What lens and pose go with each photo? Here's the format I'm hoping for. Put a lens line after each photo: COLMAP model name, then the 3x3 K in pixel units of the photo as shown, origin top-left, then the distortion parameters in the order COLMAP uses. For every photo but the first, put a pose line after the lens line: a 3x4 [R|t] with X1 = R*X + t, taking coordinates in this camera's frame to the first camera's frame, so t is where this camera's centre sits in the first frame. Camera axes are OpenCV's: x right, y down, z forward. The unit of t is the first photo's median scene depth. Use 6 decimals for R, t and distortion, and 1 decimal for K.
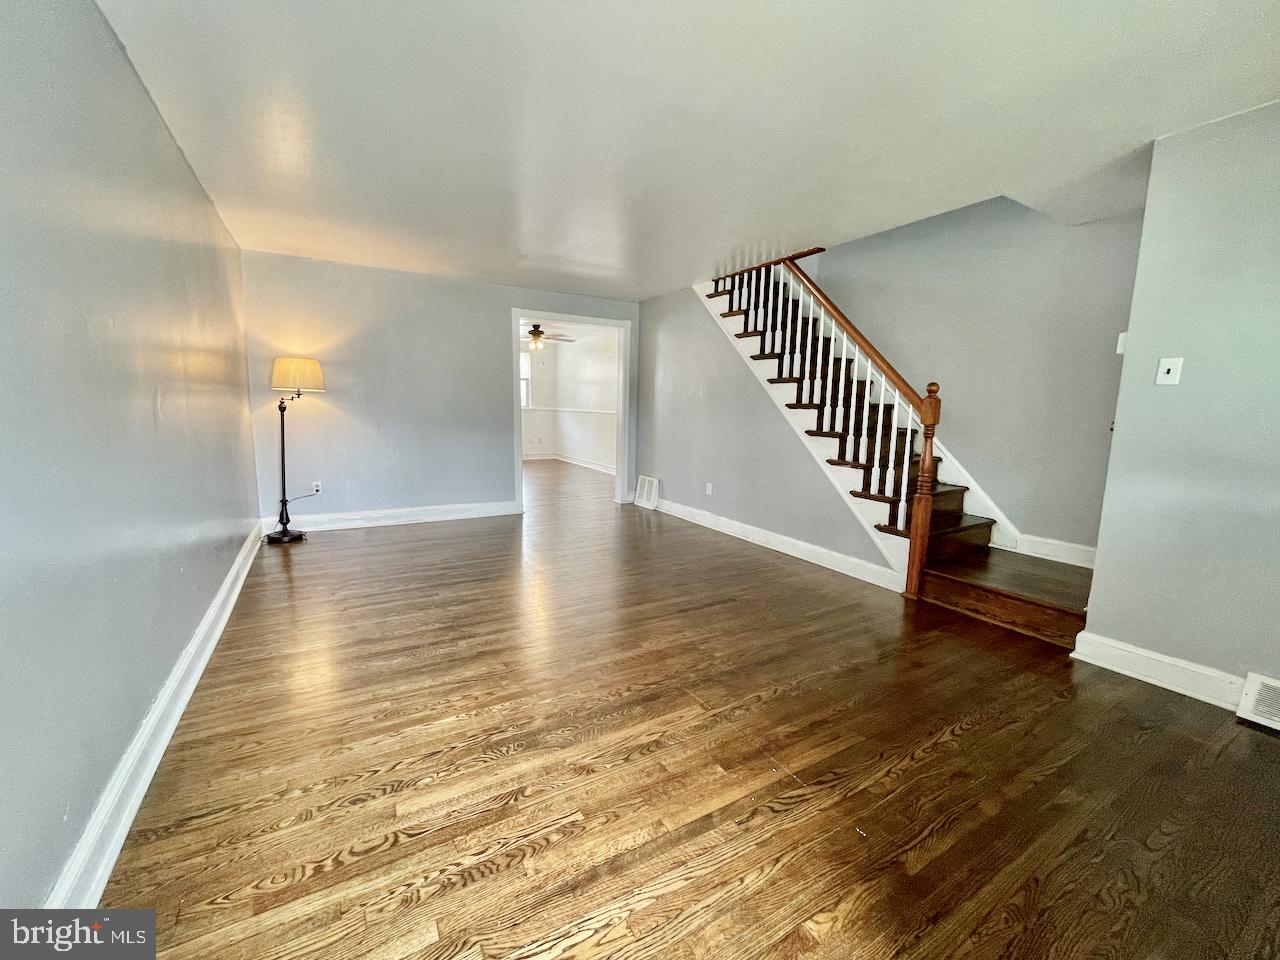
lens RADIAL K [[518.6, 0, 638.3], [0, 518.6, 472.5], [0, 0, 1]] dist [-0.002252, -0.000069]
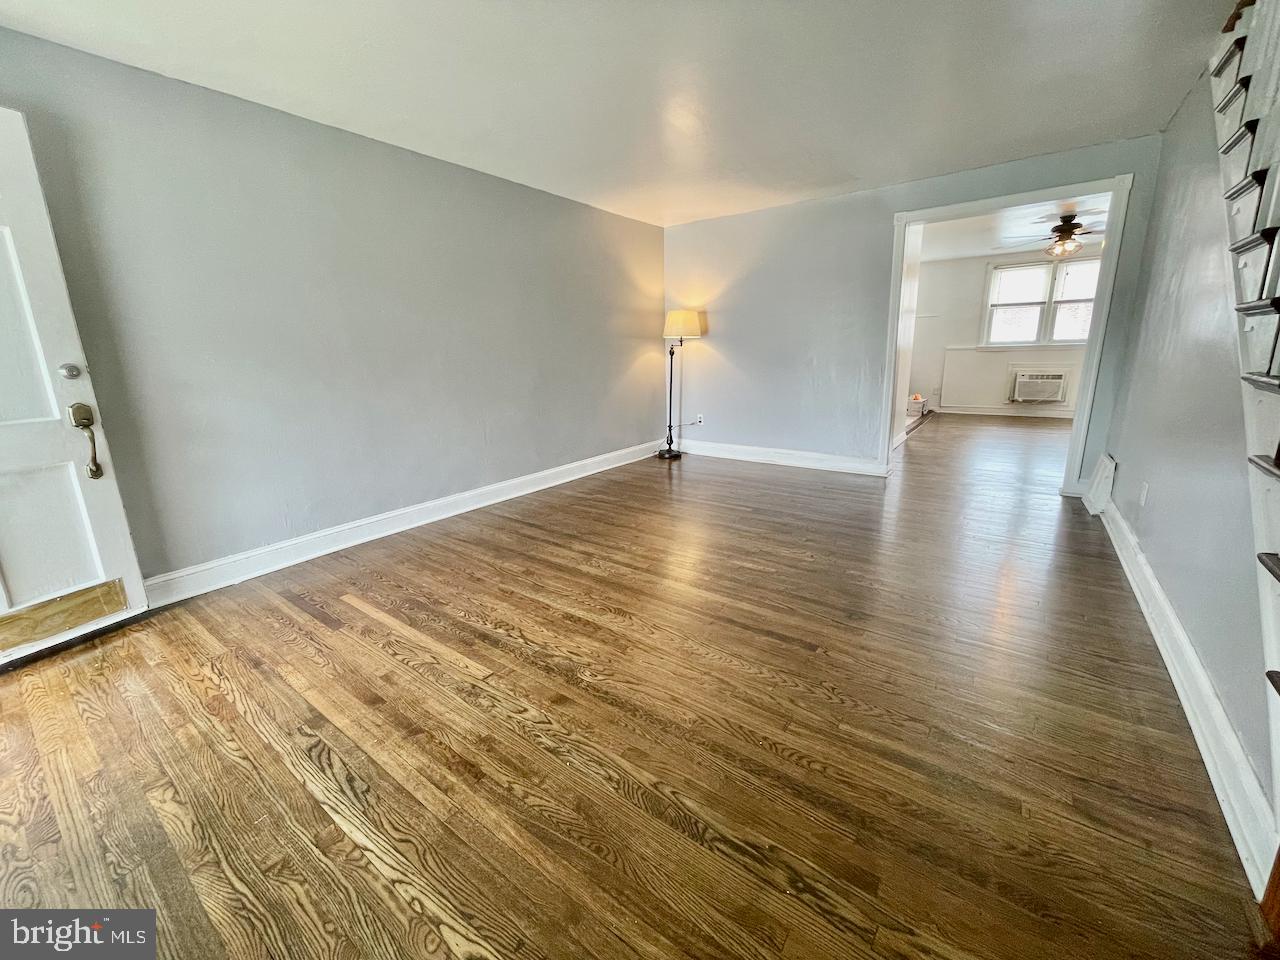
lens RADIAL K [[518.6, 0, 638.3], [0, 518.6, 472.5], [0, 0, 1]] dist [-0.002252, -0.000069]
pose [[0.386442, 0.179988, -0.904581, 0.586165], [-0.085384, 0.983543, 0.159223, -0.038072], [0.918353, 0.015706, 0.395451, 0.524534]]
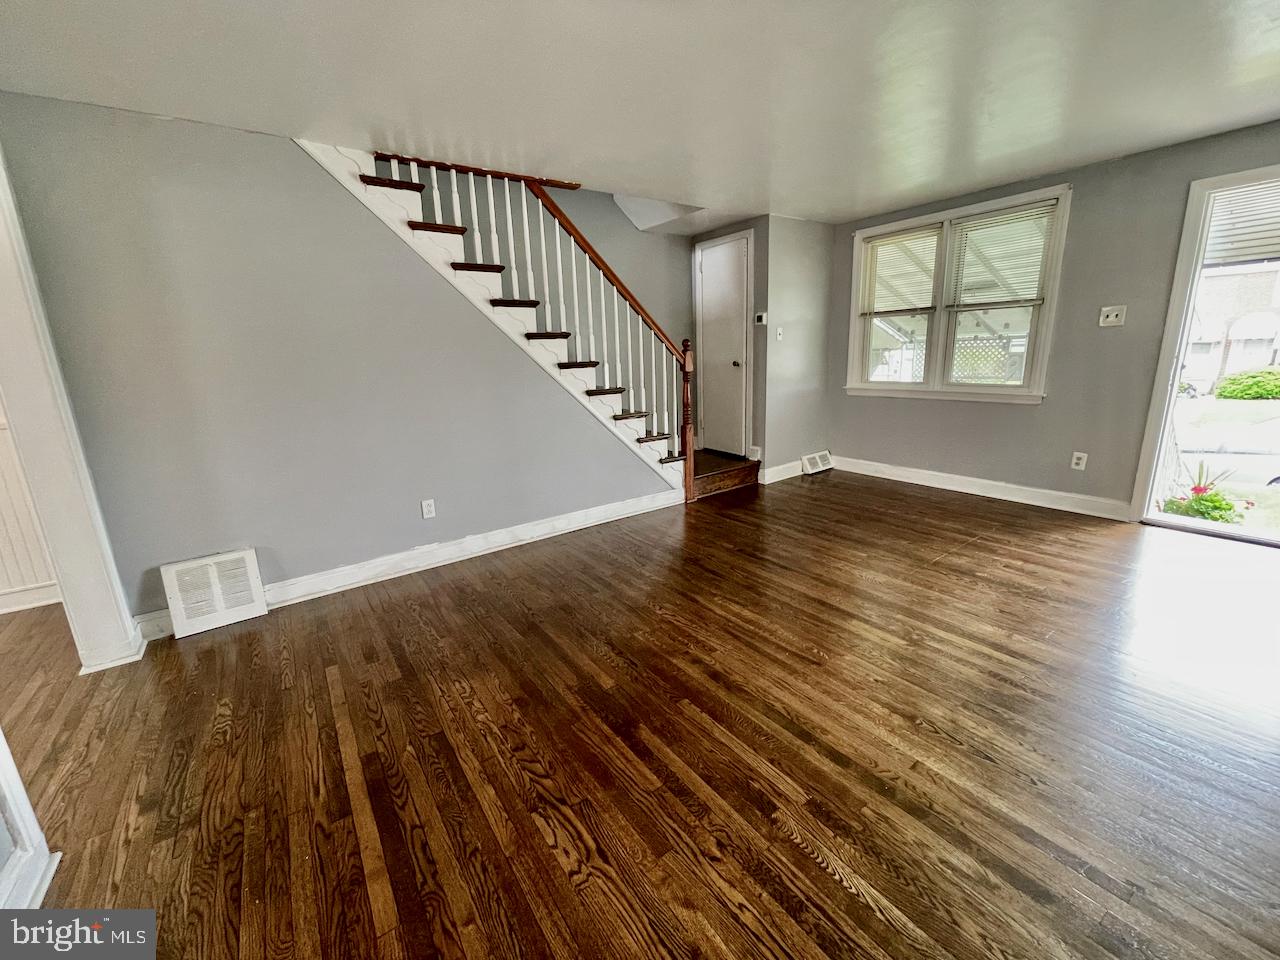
lens RADIAL K [[518.6, 0, 638.3], [0, 518.6, 472.5], [0, 0, 1]] dist [-0.002252, -0.000069]
pose [[-0.085897, -0.246340, 0.965370, -0.717592], [0.168362, 0.951427, 0.257762, -0.193766], [-0.981976, 0.184672, -0.040250, 1.136555]]
